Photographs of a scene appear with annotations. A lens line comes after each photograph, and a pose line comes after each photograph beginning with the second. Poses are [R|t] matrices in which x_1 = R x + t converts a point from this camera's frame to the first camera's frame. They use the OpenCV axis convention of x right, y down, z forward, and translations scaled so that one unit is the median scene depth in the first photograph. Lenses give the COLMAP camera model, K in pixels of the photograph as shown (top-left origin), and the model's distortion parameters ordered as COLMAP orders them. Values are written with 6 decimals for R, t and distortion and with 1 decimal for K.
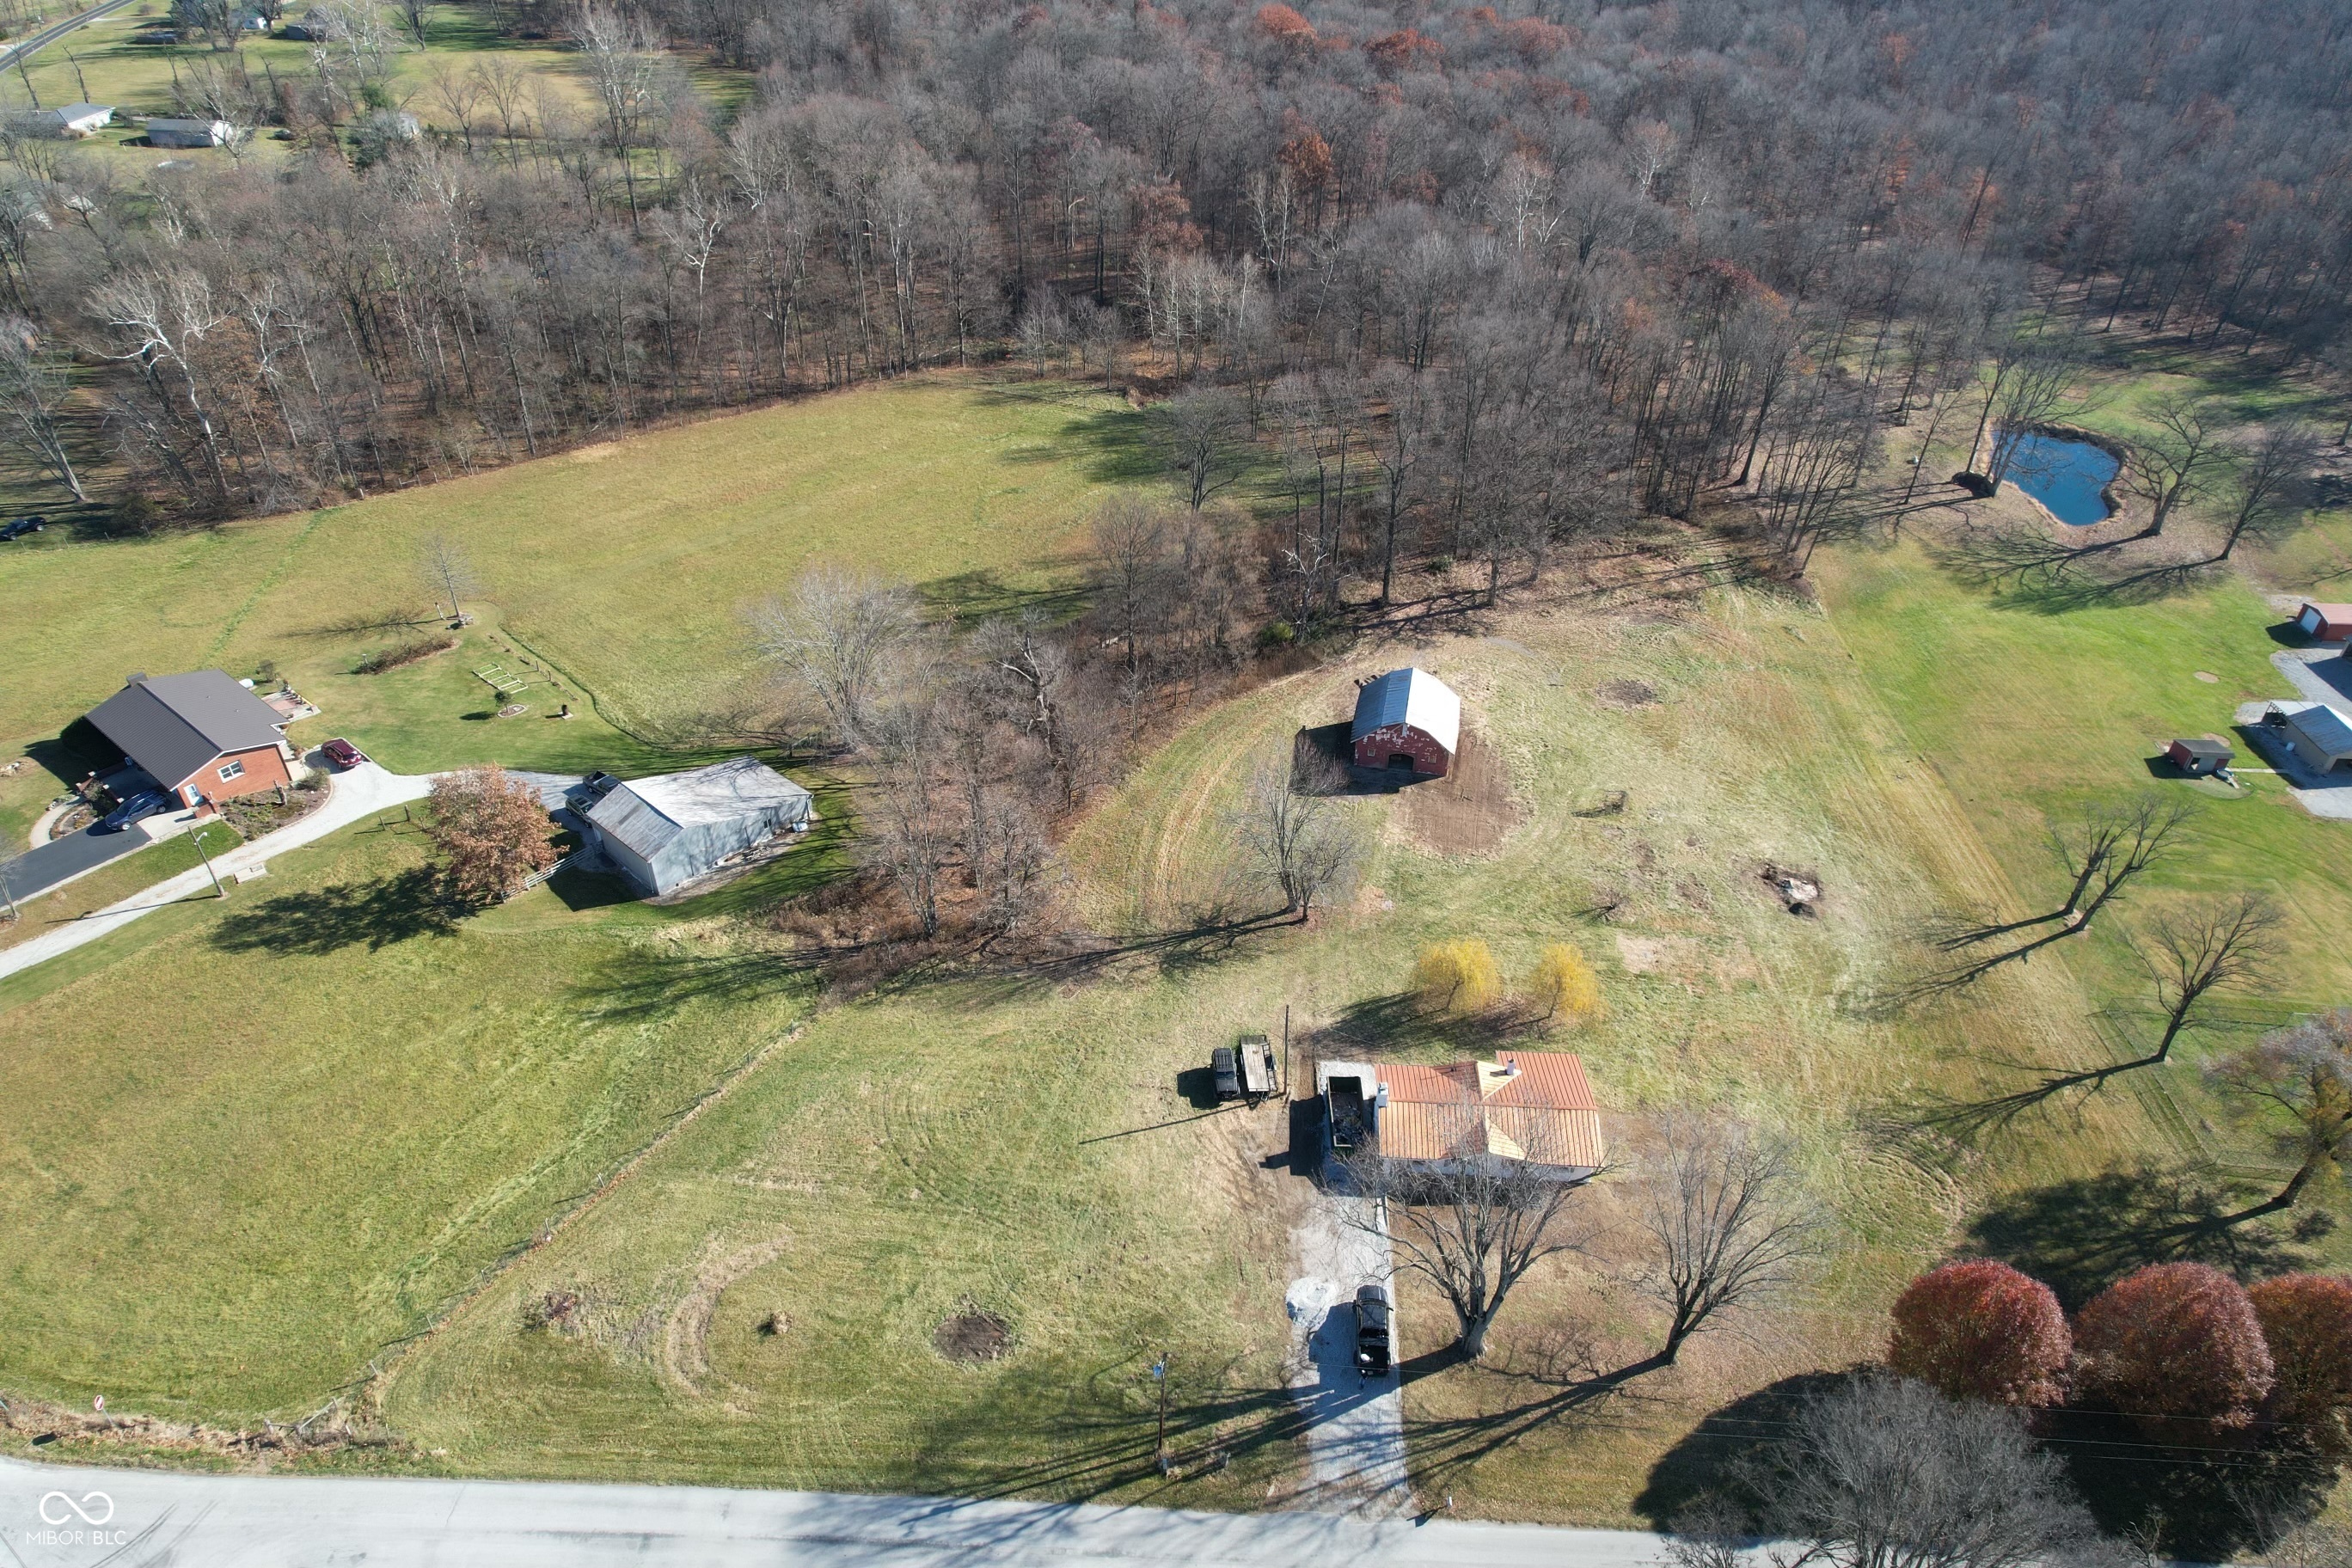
lens RADIAL K [[1516.3, 0, 1176.0], [0, 1516.3, 784.0], [0, 0, 1]] dist [-0.072070, 0.057189]
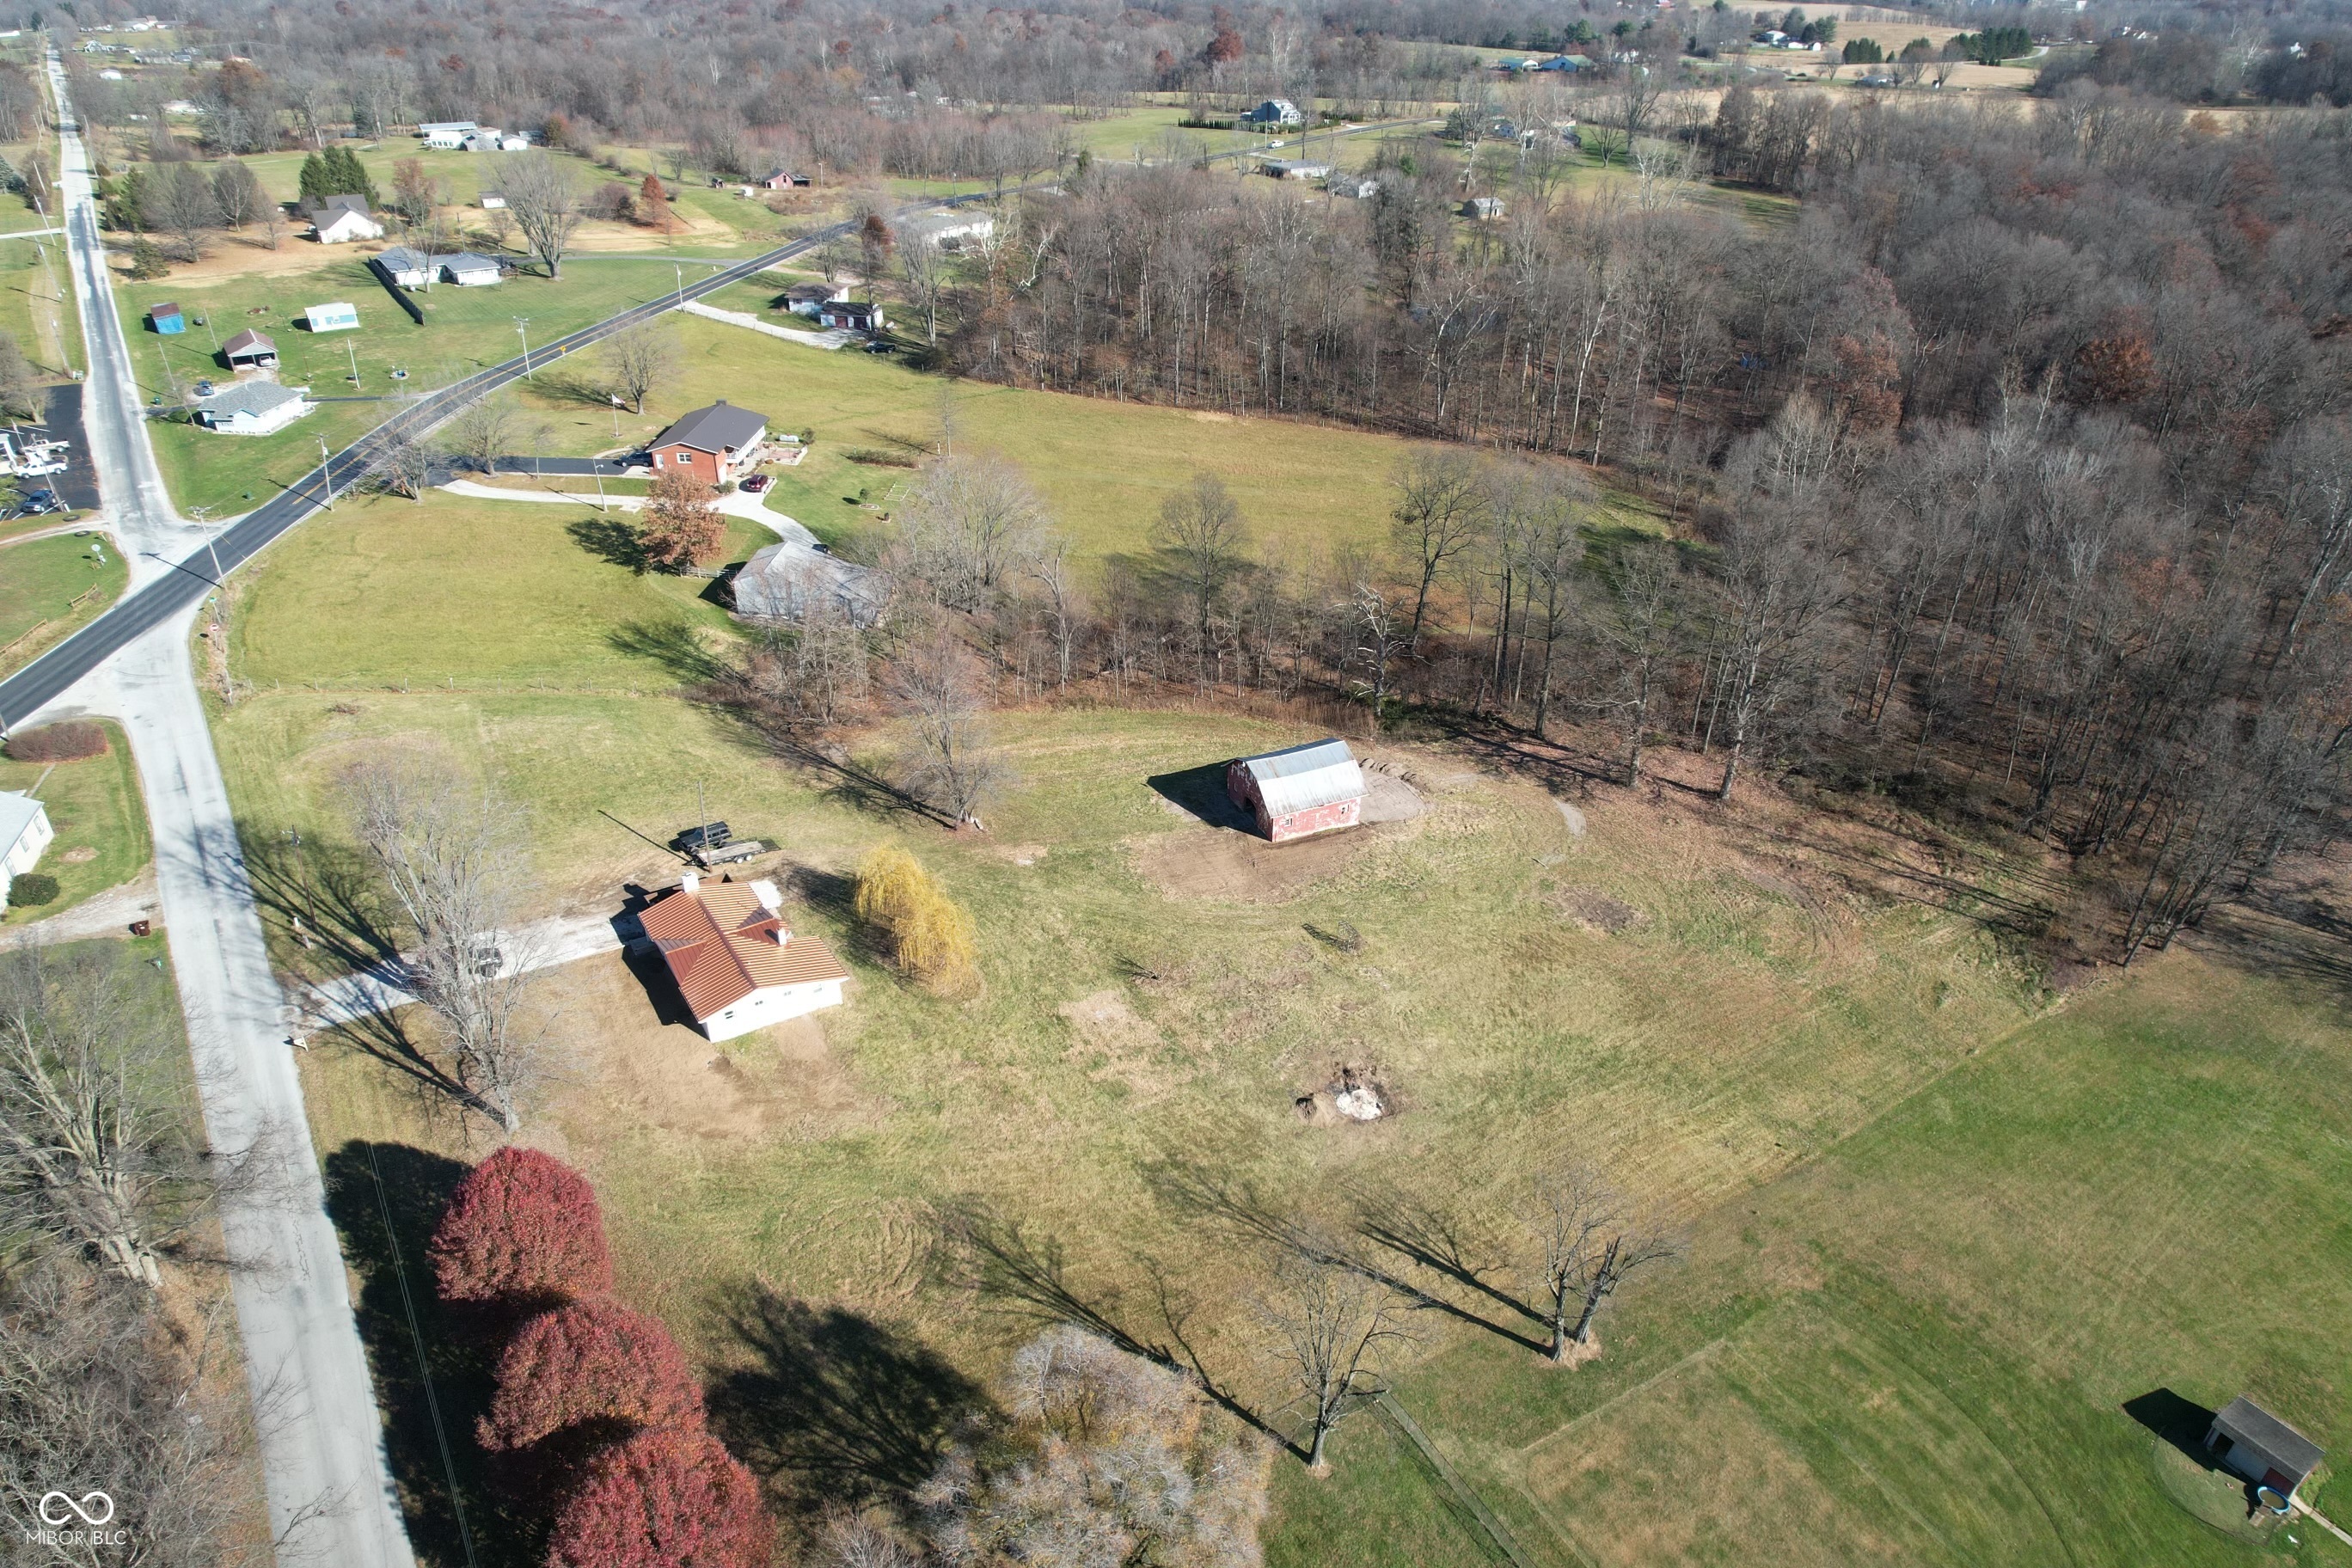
lens RADIAL K [[1509.1, 0, 1176.0], [0, 1509.1, 784.0], [0, 0, 1]] dist [-0.079798, 0.067753]
pose [[0.583706, 0.401874, -0.705539, 0.919901], [-0.478260, 0.872365, 0.101225, -0.118806], [0.656167, 0.278346, 0.701405, 0.362675]]
